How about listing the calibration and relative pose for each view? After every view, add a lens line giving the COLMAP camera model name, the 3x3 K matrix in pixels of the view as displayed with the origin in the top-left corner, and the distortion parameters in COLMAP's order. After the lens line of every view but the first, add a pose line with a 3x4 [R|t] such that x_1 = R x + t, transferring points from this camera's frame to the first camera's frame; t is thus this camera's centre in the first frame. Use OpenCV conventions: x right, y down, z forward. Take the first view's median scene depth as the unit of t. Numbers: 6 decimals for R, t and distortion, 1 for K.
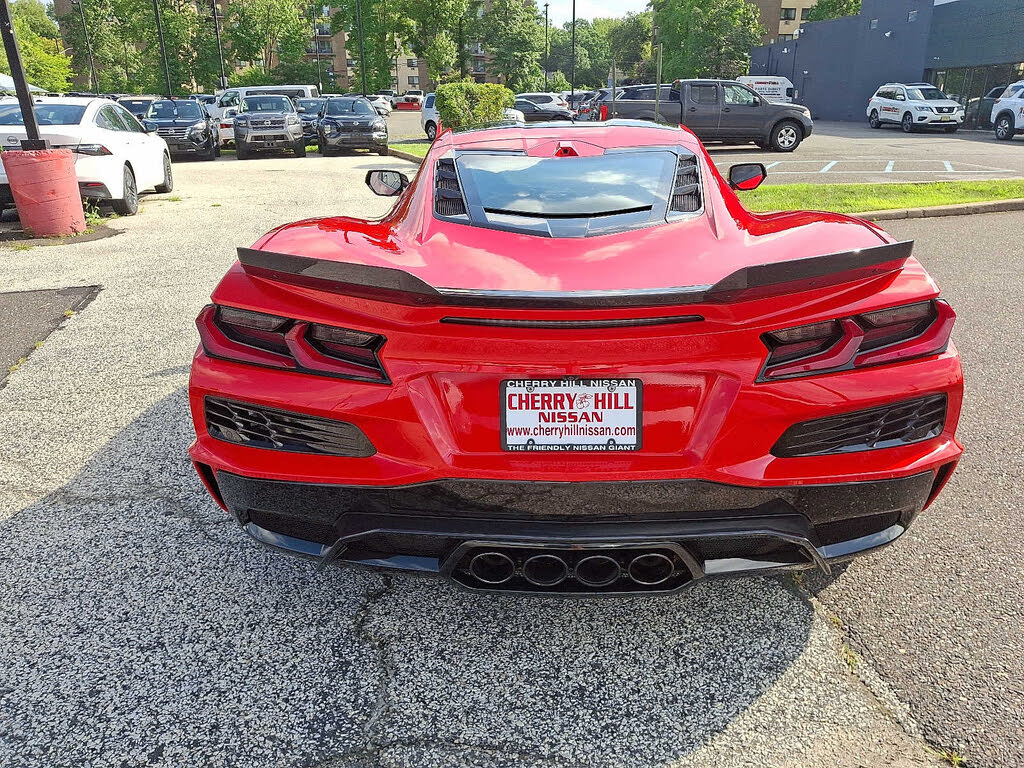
lens RADIAL K [[752.2, 0, 527.3], [0, 752.2, 384.8], [0, 0, 1]] dist [0.015477, -0.043427]
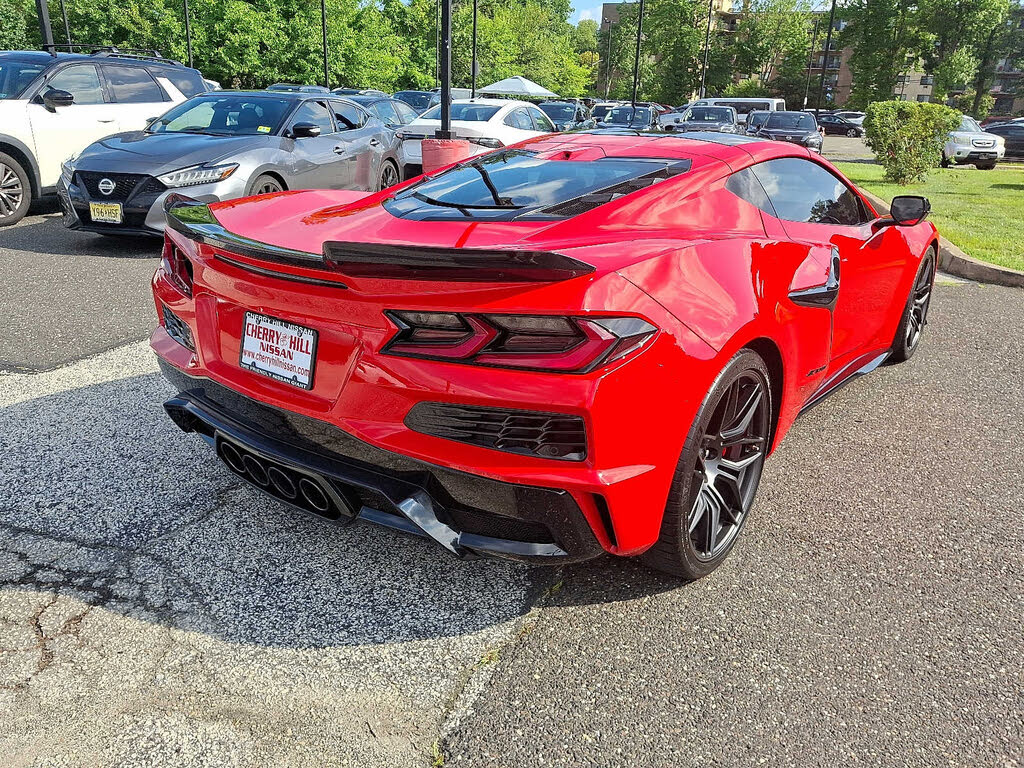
lens RADIAL K [[752.2, 0, 525.7], [0, 752.2, 384.6], [0, 0, 1]] dist [0.015477, -0.043427]
pose [[0.817881, 0.230540, -0.527183, 0.218870], [-0.238889, 0.969578, 0.053384, -0.013984], [0.523453, 0.082277, 0.848073, 0.033983]]
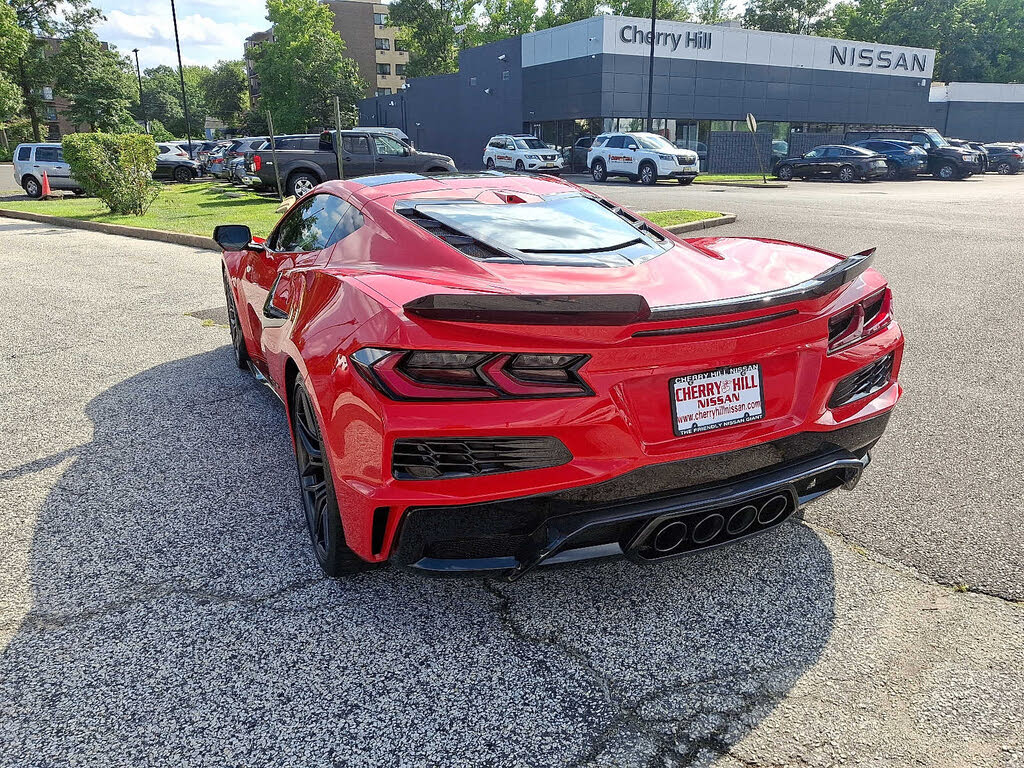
lens RADIAL K [[752.2, 0, 520.4], [0, 752.2, 393.9], [0, 0, 1]] dist [0.015477, -0.043427]
pose [[0.889326, -0.142220, 0.434594, -0.162787], [0.162961, 0.986575, -0.010619, -0.001848], [-0.427250, 0.080266, 0.900564, -0.000048]]
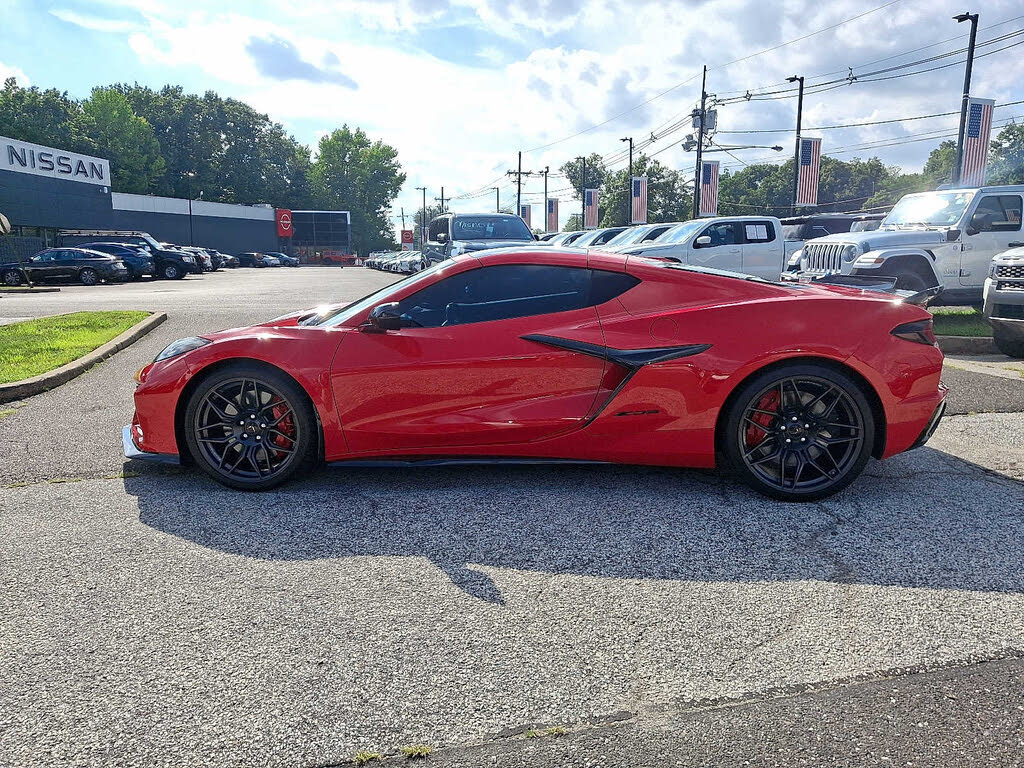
lens RADIAL K [[752.2, 0, 534.3], [0, 752.2, 397.2], [0, 0, 1]] dist [0.015477, -0.043427]
pose [[0.049000, -0.184497, 0.981611, -0.562875], [0.351773, 0.923008, 0.155923, -0.138189], [-0.934802, 0.337664, 0.110129, 0.412154]]
